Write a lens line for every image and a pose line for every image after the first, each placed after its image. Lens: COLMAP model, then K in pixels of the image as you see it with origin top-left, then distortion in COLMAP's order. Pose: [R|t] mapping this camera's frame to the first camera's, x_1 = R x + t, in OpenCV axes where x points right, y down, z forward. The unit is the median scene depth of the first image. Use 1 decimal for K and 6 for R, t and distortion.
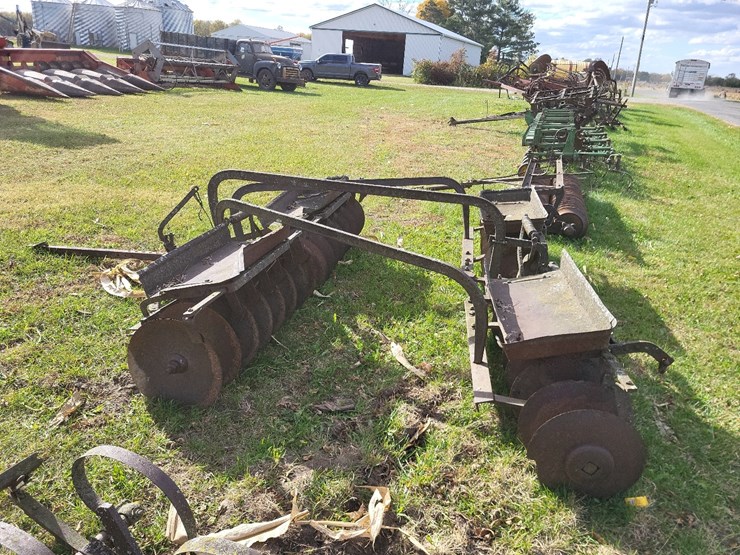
lens RADIAL K [[564.9, 0, 360.4], [0, 564.9, 267.8], [0, 0, 1]] dist [0.037930, -0.004321]
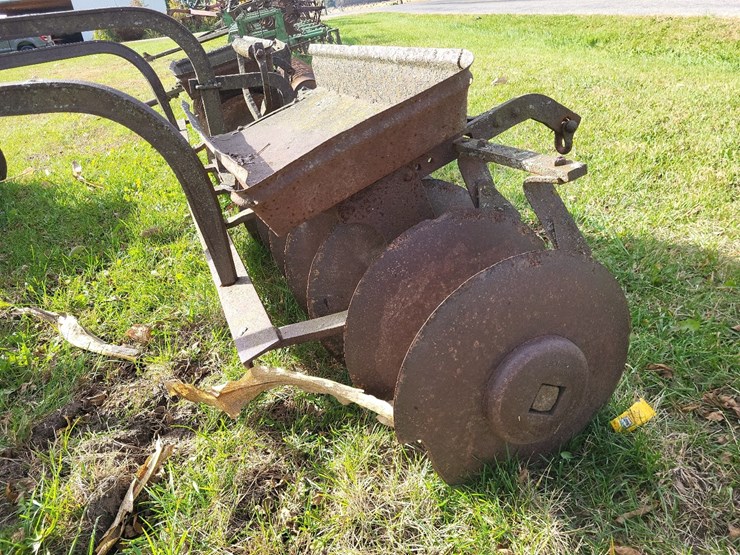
lens RADIAL K [[564.9, 0, 360.4], [0, 564.9, 267.8], [0, 0, 1]] dist [0.037930, -0.004321]
pose [[0.866080, -0.354470, 0.352500, 0.128716], [0.330544, 0.935051, 0.128142, 0.121413], [-0.375028, 0.005536, 0.926997, 0.476090]]
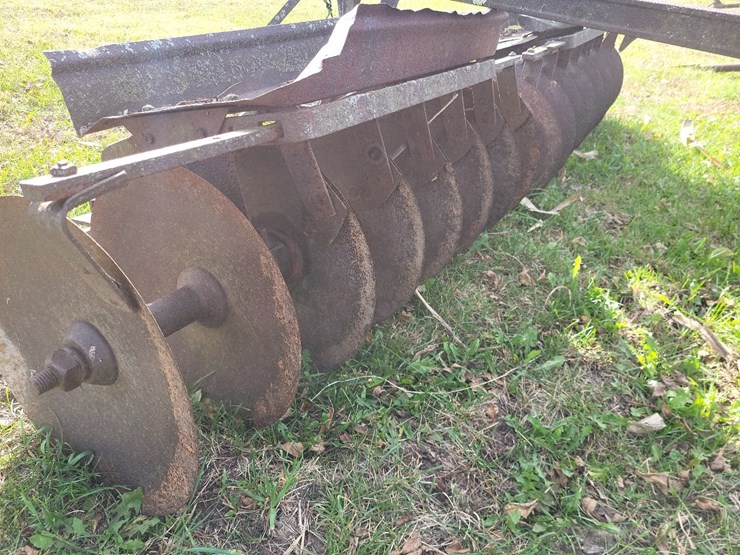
lens RADIAL K [[564.9, 0, 360.4], [0, 564.9, 267.8], [0, 0, 1]] dist [0.037930, -0.004321]
pose [[0.949369, 0.170012, -0.264188, -0.093854], [-0.128793, 0.977627, 0.166308, 0.045661], [0.286551, -0.123862, 0.950024, 0.626240]]
